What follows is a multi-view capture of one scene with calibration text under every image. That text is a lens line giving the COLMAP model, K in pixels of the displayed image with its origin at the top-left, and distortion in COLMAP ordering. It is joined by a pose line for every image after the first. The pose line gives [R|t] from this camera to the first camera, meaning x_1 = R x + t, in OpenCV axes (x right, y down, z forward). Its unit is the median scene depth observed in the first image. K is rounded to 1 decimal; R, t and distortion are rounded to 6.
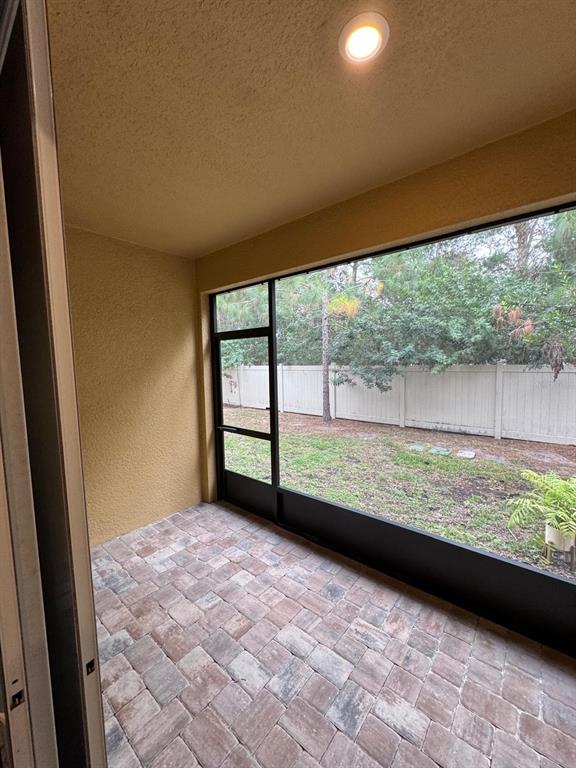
lens RADIAL K [[307.6, 0, 288.0], [0, 307.6, 384.0], [0, 0, 1]] dist [-0.004178, -0.000132]
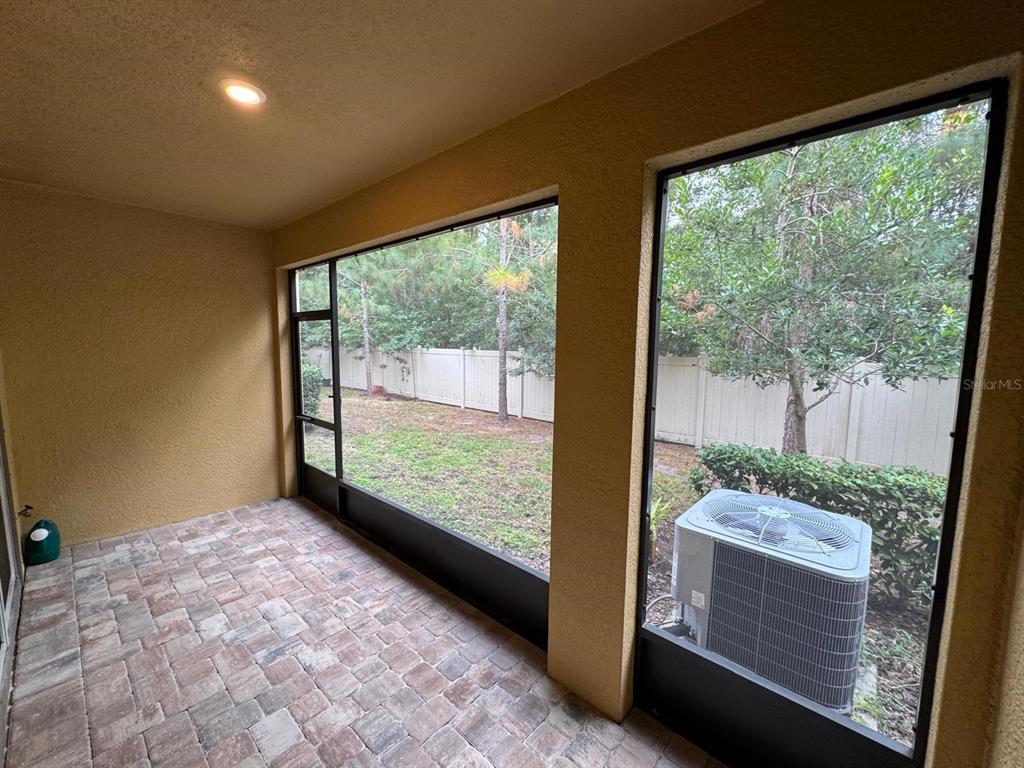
lens RADIAL K [[410.2, 0, 512.0], [0, 410.2, 384.0], [0, 0, 1]] dist [-0.004178, -0.000132]
pose [[0.999153, 0.035938, -0.020058, 0.442599], [-0.035405, 0.999026, 0.026349, -0.009754], [0.020985, -0.025616, 0.999452, -0.205478]]
